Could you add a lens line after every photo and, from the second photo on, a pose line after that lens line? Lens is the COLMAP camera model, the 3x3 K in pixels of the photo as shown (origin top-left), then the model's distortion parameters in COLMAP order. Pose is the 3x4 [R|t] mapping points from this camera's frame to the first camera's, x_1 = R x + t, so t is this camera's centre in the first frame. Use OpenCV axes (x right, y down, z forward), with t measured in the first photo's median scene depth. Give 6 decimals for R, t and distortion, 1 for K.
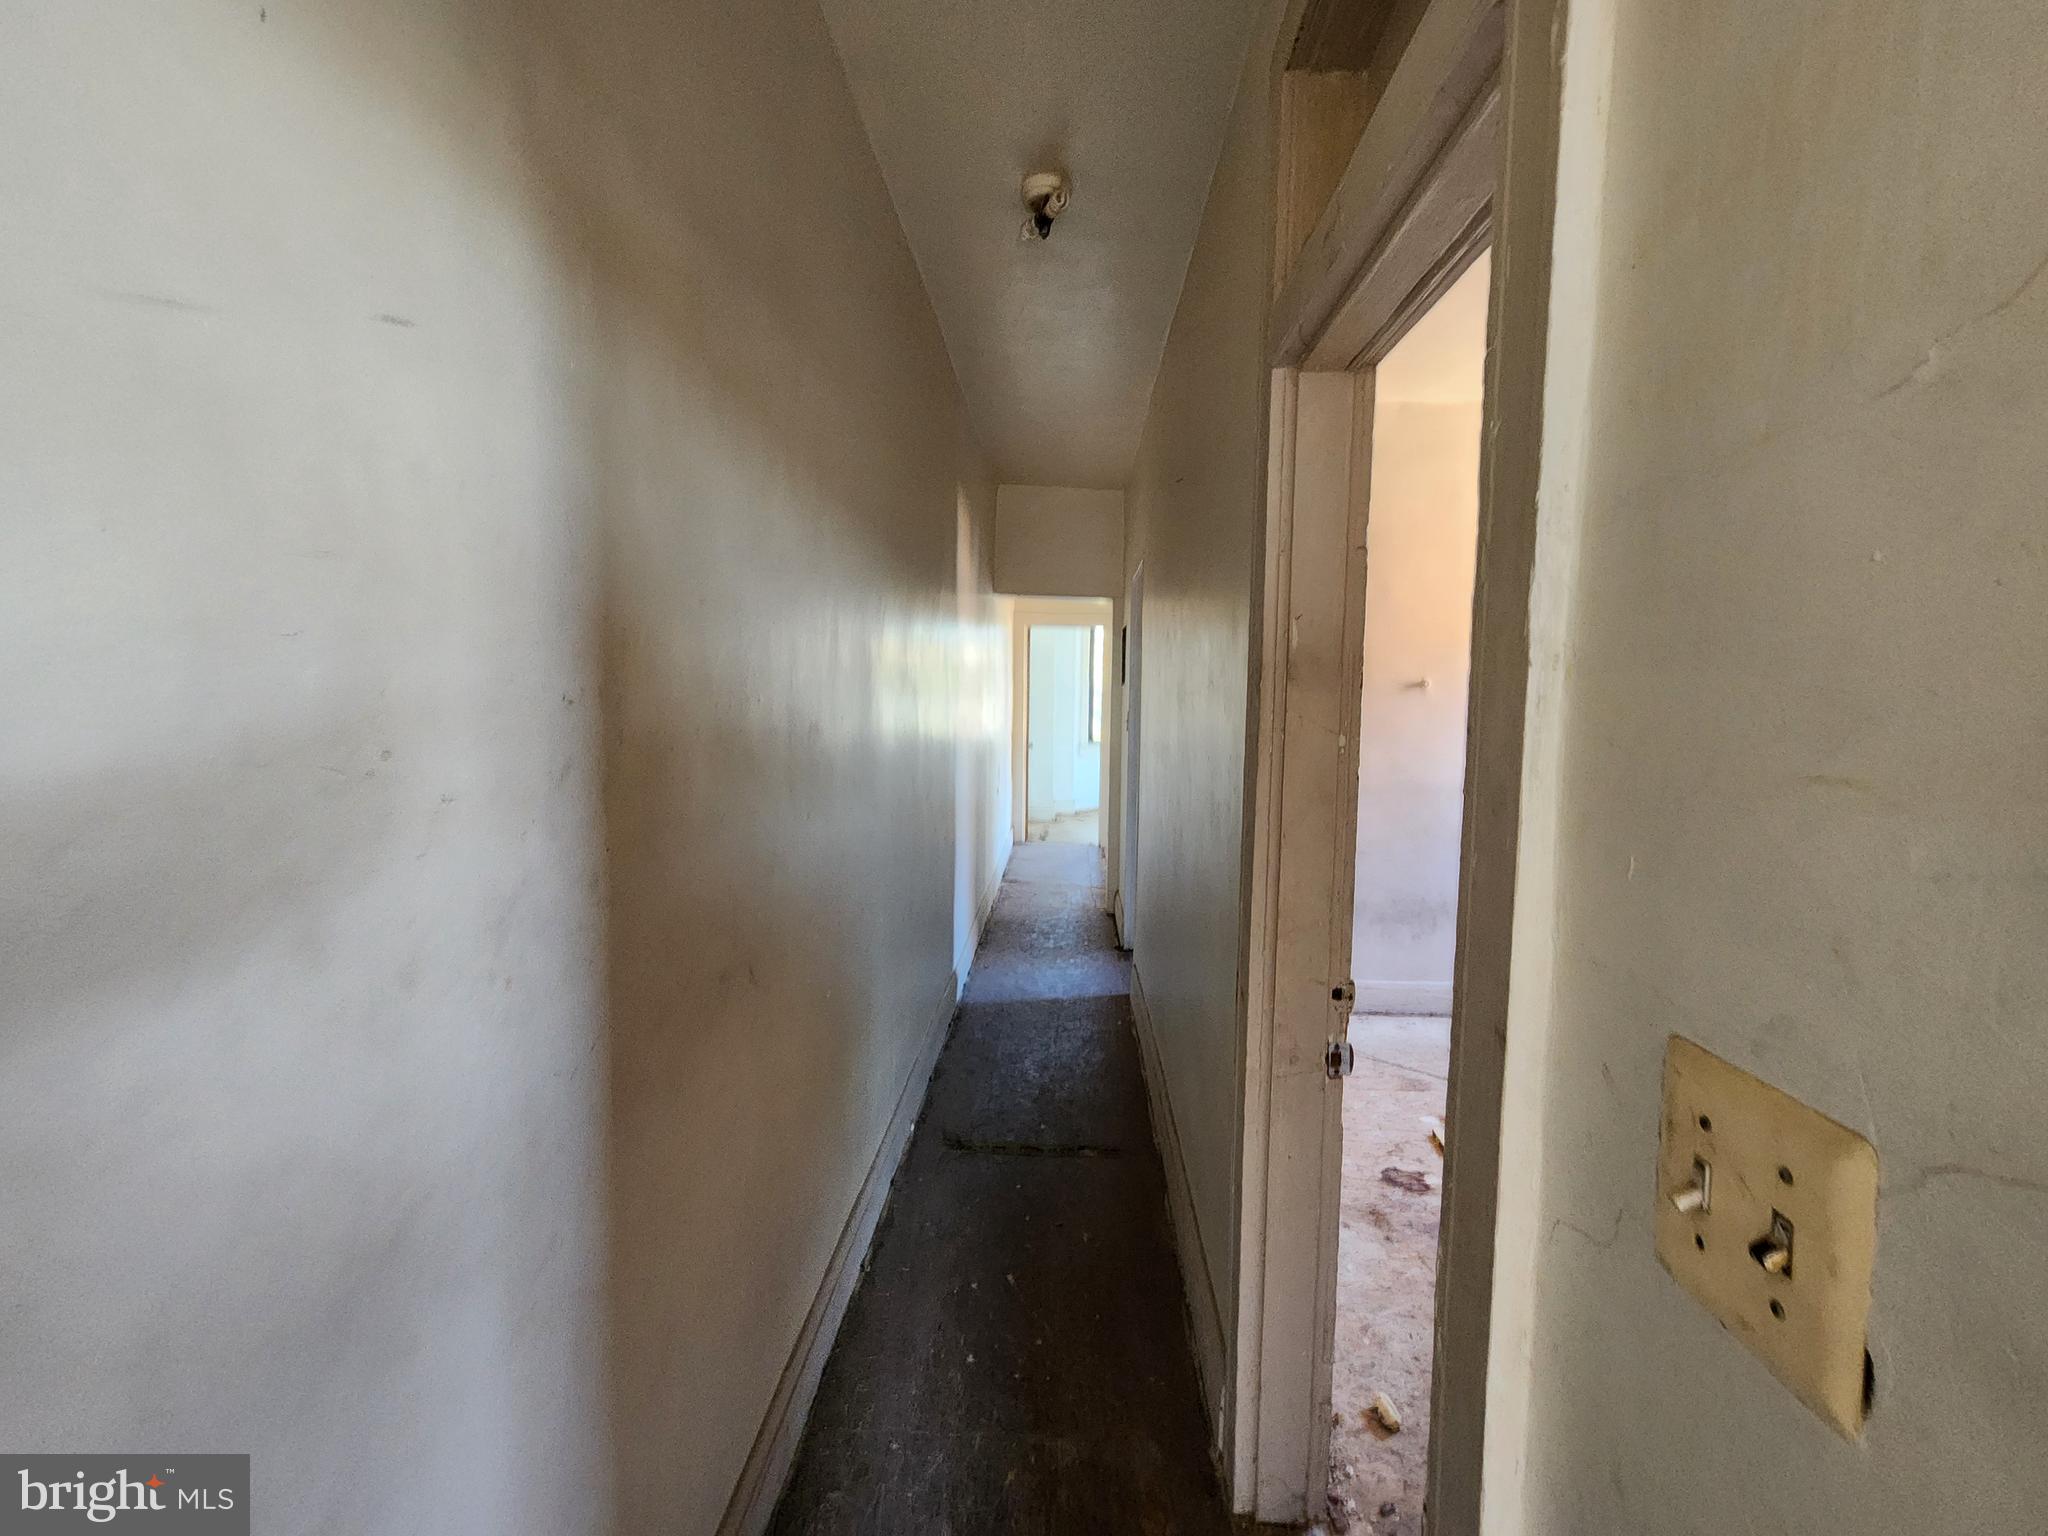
lens RADIAL K [[840.8, 0, 1022.7], [0, 840.8, 765.1], [0, 0, 1]] dist [-0.001202, 0.000759]
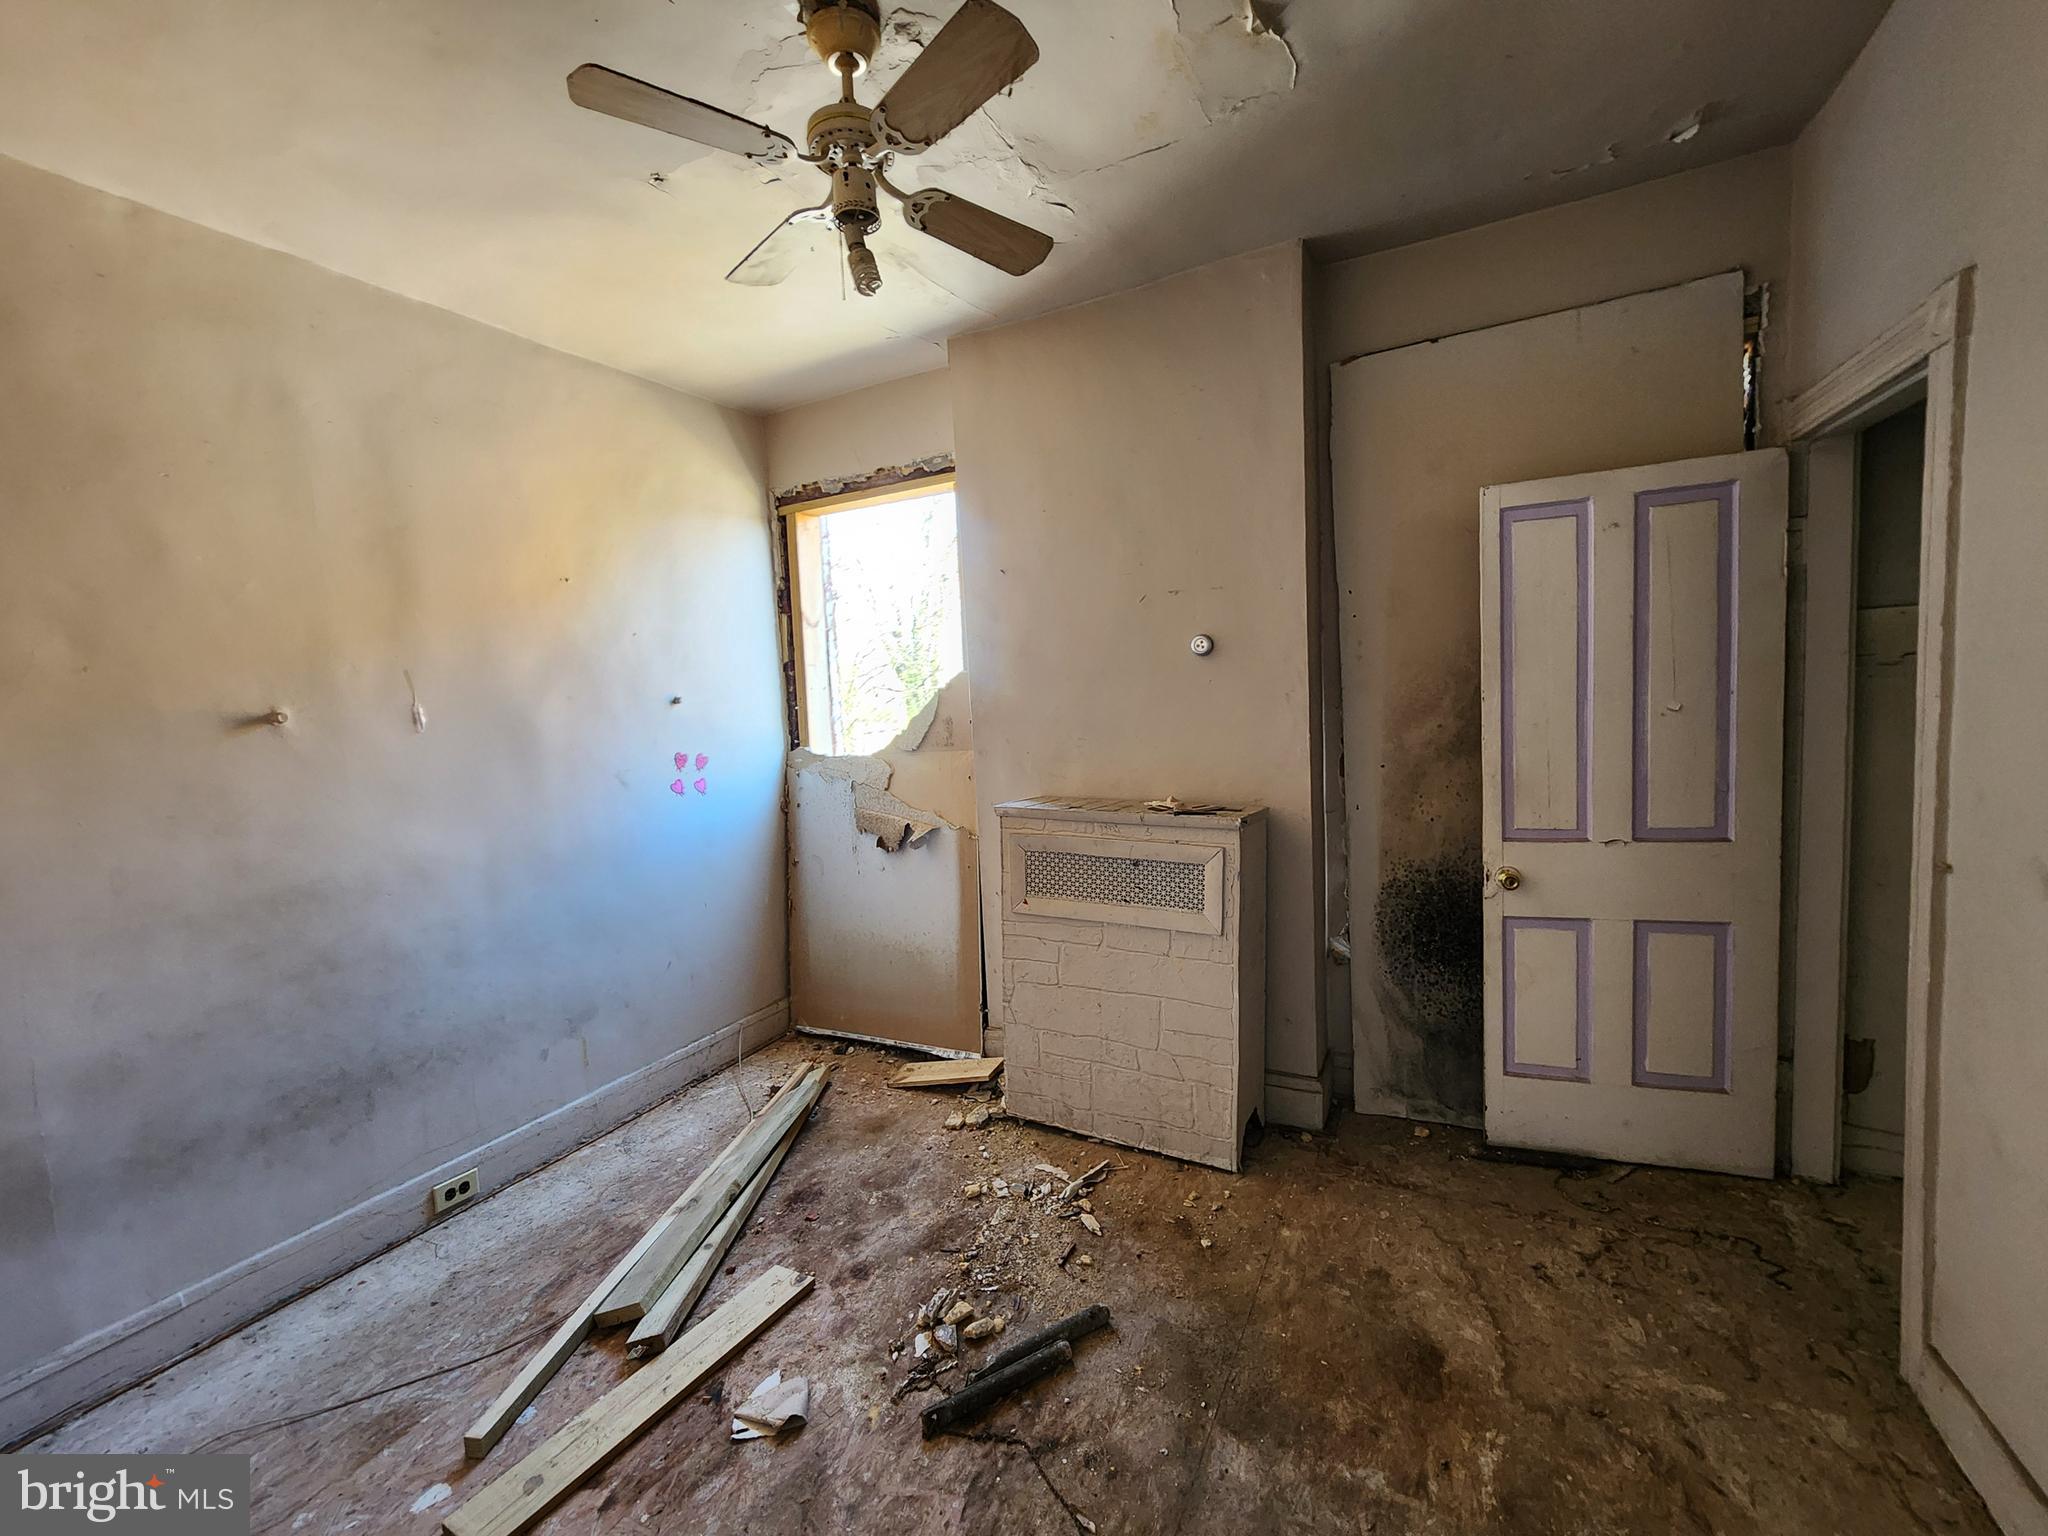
lens RADIAL K [[840.8, 0, 1020.2], [0, 840.8, 767.3], [0, 0, 1]] dist [-0.001202, 0.000759]
pose [[0.396382, -0.106316, 0.911909, 0.147988], [0.133082, 0.989435, 0.057508, -0.027144], [-0.908389, 0.098564, 0.406343, 0.299653]]
